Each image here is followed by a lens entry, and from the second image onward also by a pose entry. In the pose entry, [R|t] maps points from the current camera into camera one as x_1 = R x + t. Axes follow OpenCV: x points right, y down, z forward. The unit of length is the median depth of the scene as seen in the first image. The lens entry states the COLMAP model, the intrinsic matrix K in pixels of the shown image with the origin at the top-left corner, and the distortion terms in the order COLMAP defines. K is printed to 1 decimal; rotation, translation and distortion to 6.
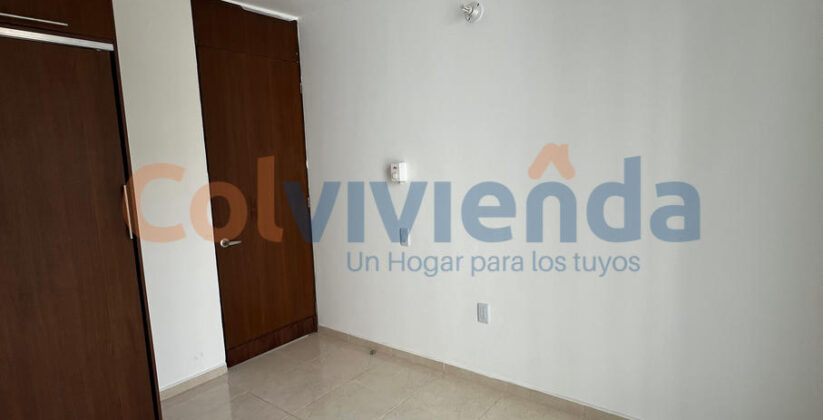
lens RADIAL K [[439.3, 0, 410.3], [0, 439.3, 208.5], [0, 0, 1]] dist [-0.003306, 0.001108]
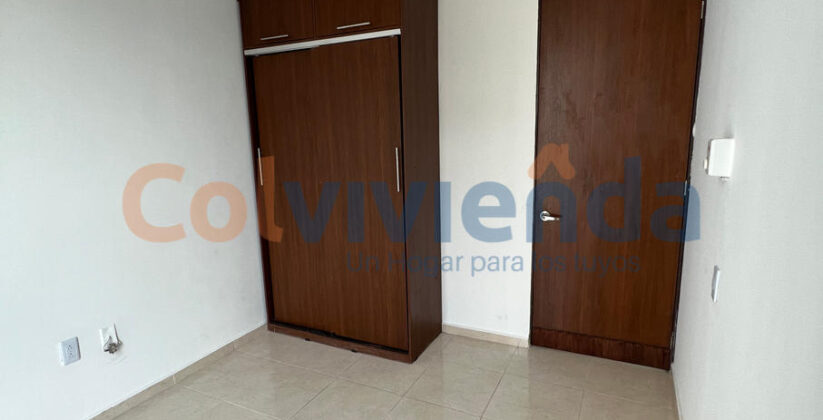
lens RADIAL K [[439.3, 0, 410.7], [0, 439.3, 212.6], [0, 0, 1]] dist [-0.003306, 0.001108]
pose [[0.204816, 0.215334, -0.954820, 0.383324], [-0.090505, 0.975488, 0.200582, -0.085435], [0.974607, 0.045333, 0.219285, 0.526690]]
